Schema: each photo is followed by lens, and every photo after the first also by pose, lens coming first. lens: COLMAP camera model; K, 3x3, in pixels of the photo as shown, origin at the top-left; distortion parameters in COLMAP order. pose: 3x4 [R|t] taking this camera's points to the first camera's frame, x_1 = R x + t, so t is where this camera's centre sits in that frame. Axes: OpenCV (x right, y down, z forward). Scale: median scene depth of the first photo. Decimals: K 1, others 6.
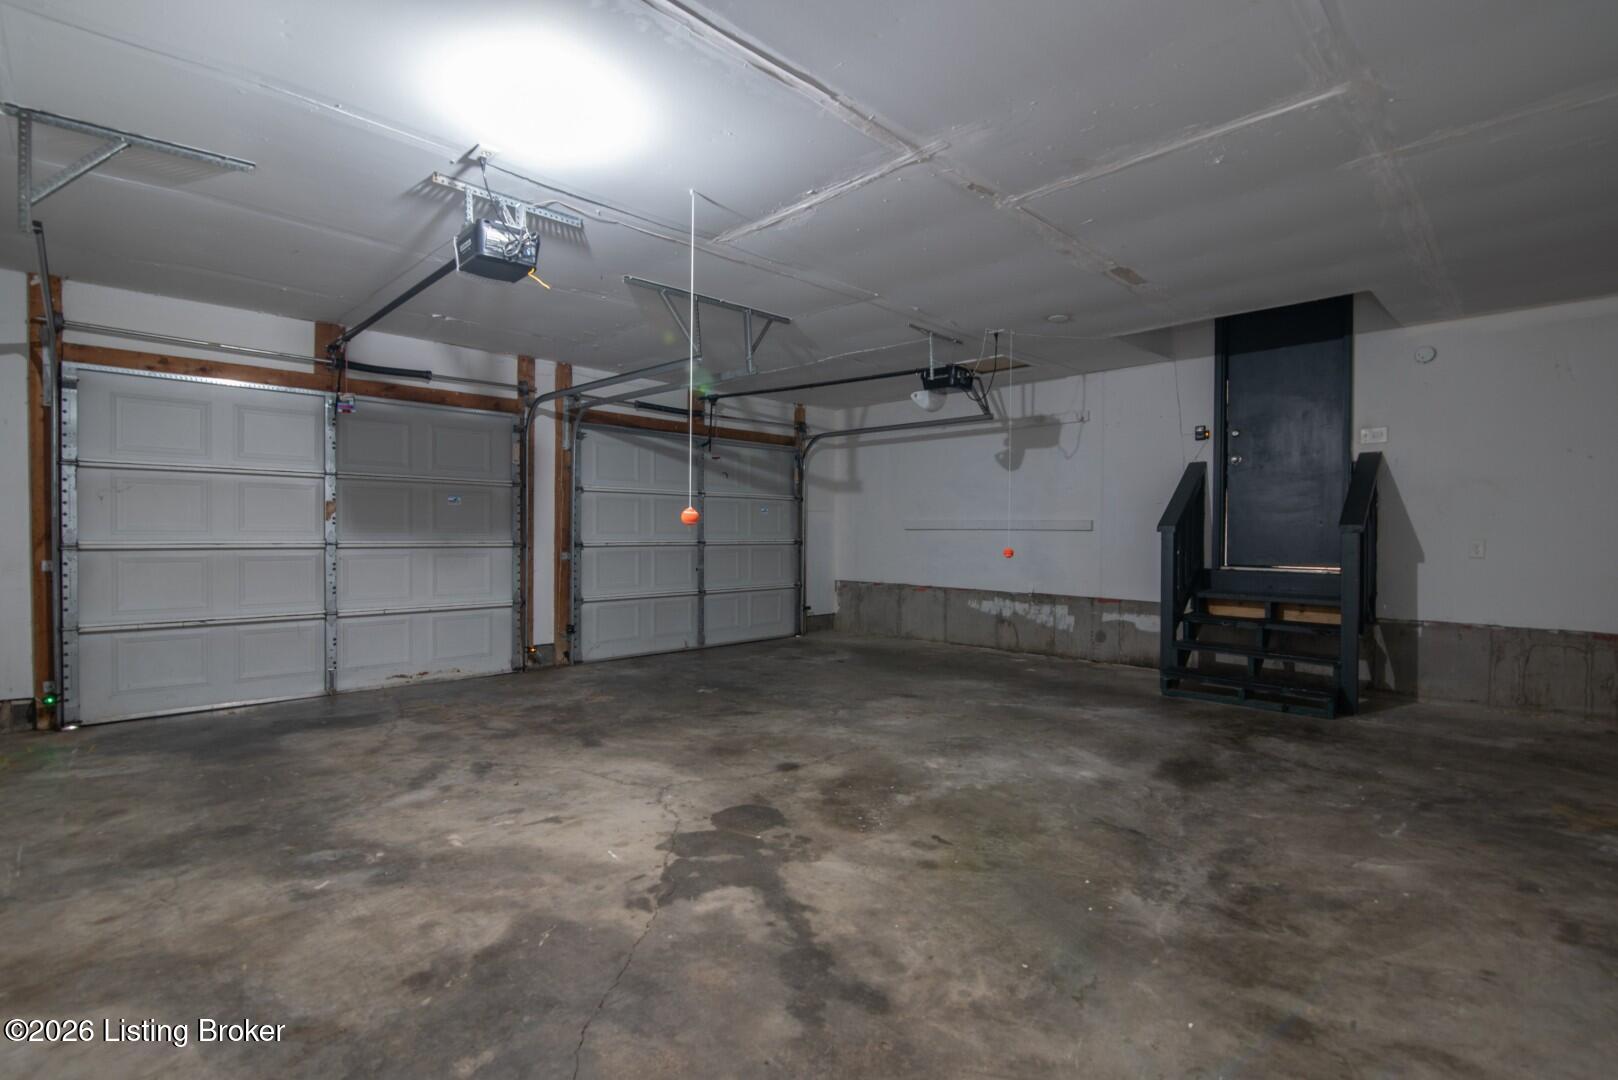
lens RADIAL K [[742.8, 0, 803.5], [0, 742.8, 543.9], [0, 0, 1]] dist [-0.020388, 0.001073]
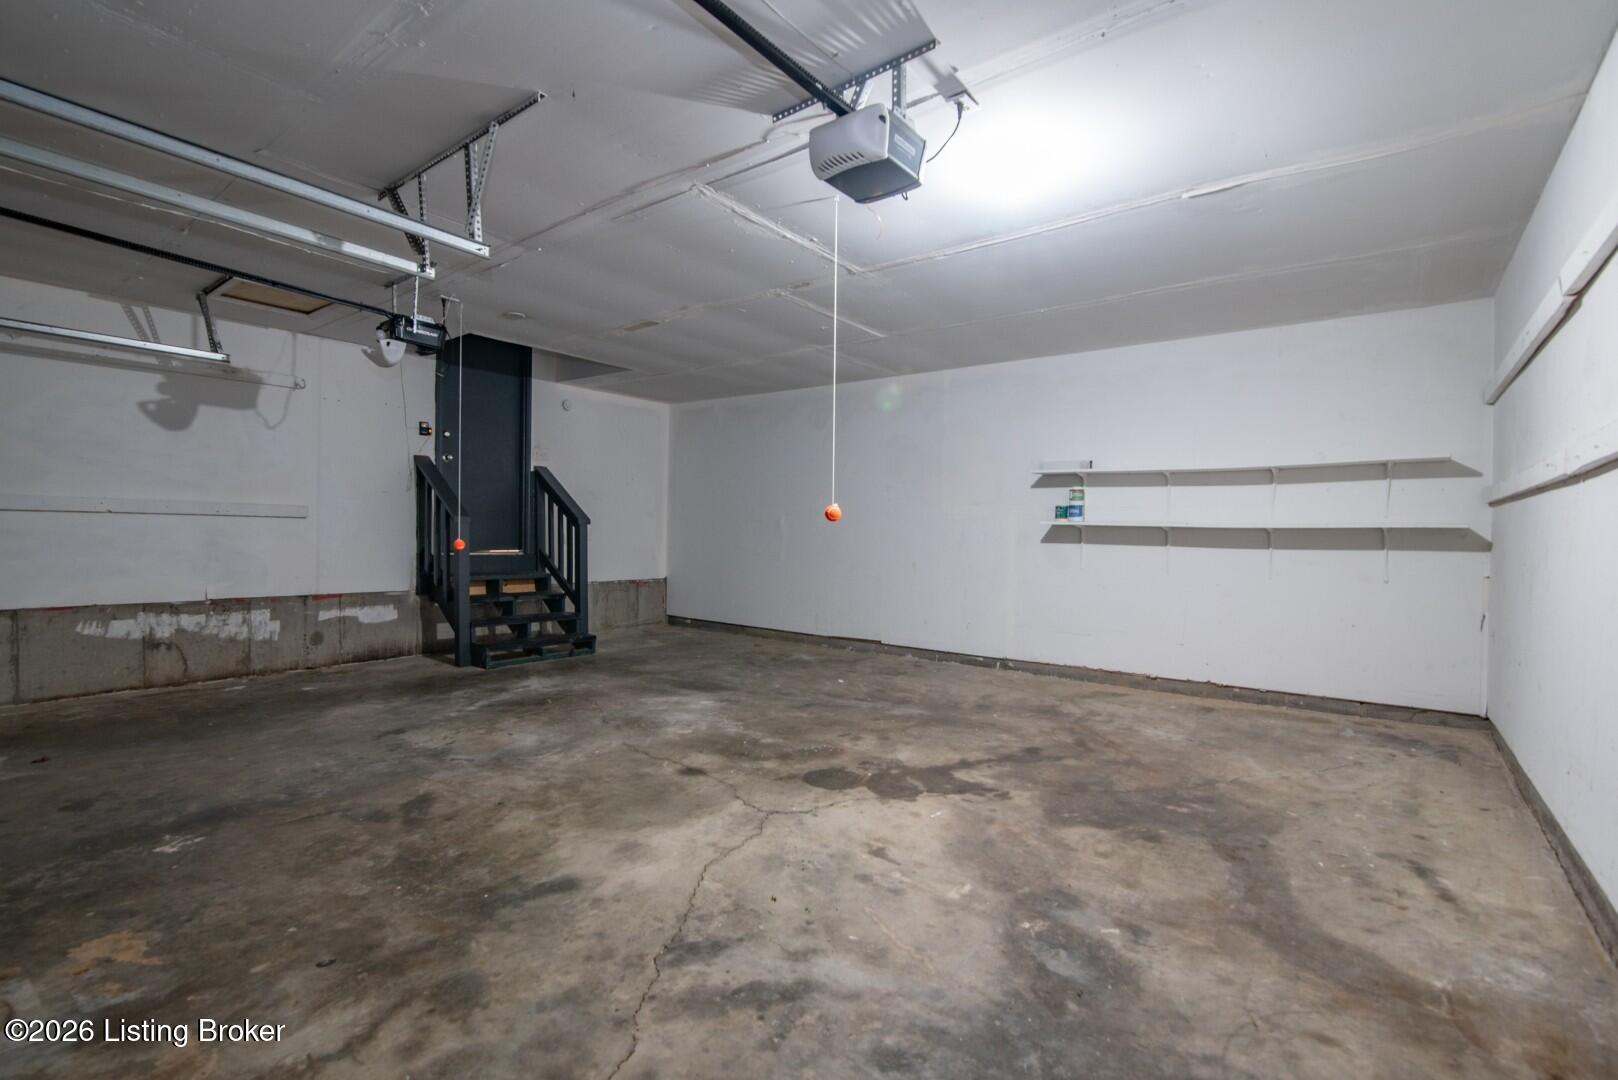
lens RADIAL K [[742.8, 0, 803.5], [0, 742.8, 543.9], [0, 0, 1]] dist [-0.020388, 0.001073]
pose [[-0.134252, -0.023550, 0.990667, -1.089736], [-0.000803, 0.999720, 0.023656, -0.016818], [-0.990947, 0.002381, -0.134233, 1.096720]]
